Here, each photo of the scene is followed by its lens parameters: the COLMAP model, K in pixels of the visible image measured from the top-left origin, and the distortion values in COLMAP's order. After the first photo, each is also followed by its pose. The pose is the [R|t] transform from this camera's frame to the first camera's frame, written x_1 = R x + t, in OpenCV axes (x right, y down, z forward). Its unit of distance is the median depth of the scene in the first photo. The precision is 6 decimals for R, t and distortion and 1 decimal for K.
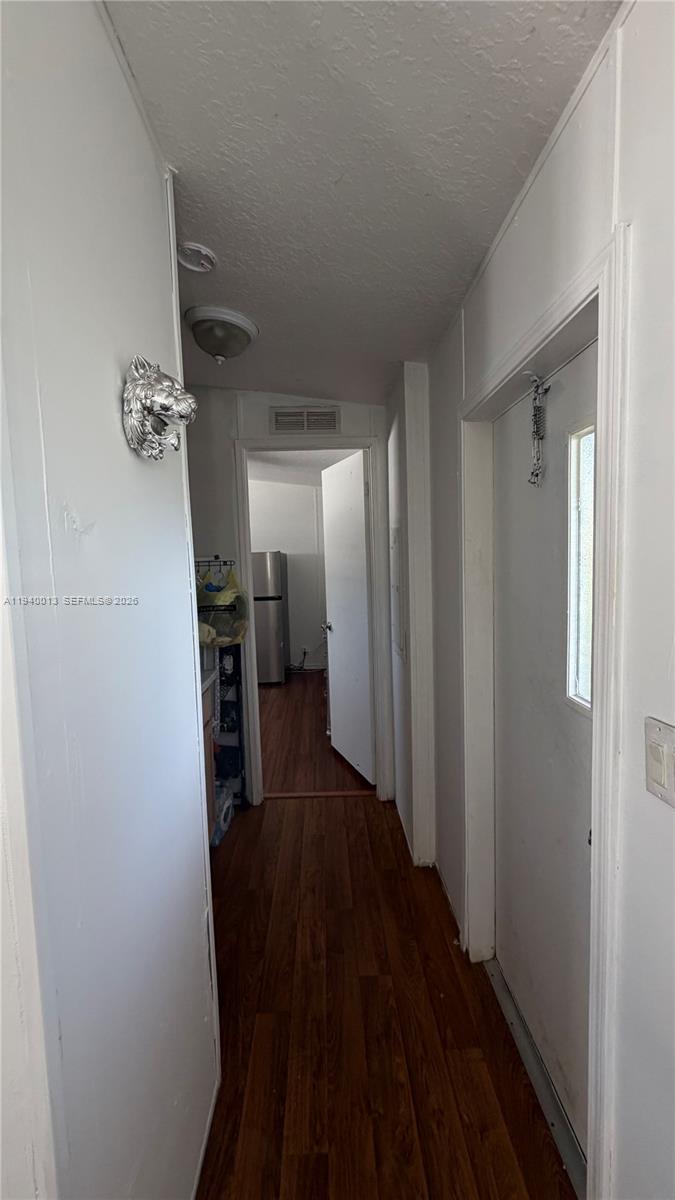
lens RADIAL K [[475.9, 0, 332.8], [0, 475.9, 608.5], [0, 0, 1]] dist [-0.001485, 0.001654]
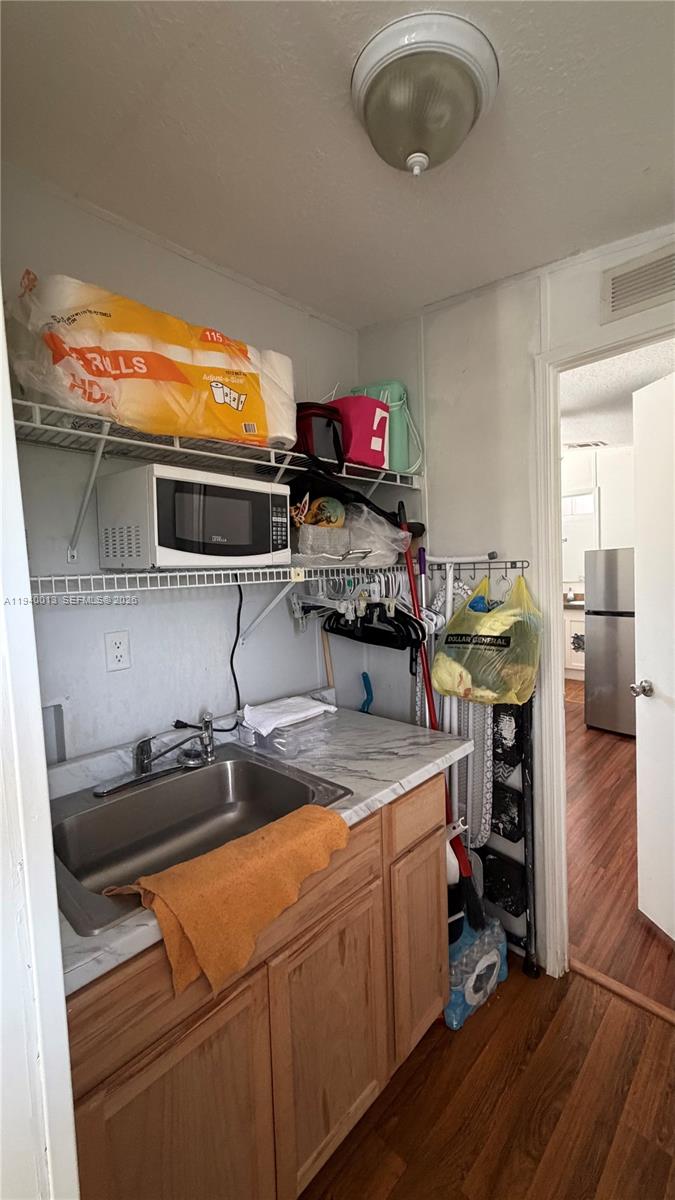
lens RADIAL K [[475.9, 0, 341.9], [0, 475.9, 599.0], [0, 0, 1]] dist [-0.001485, 0.001654]
pose [[0.698730, 0.045483, -0.713938, 0.060599], [-0.060513, 0.998158, 0.004366, -0.041054], [0.712821, 0.040152, 0.700195, 0.415618]]
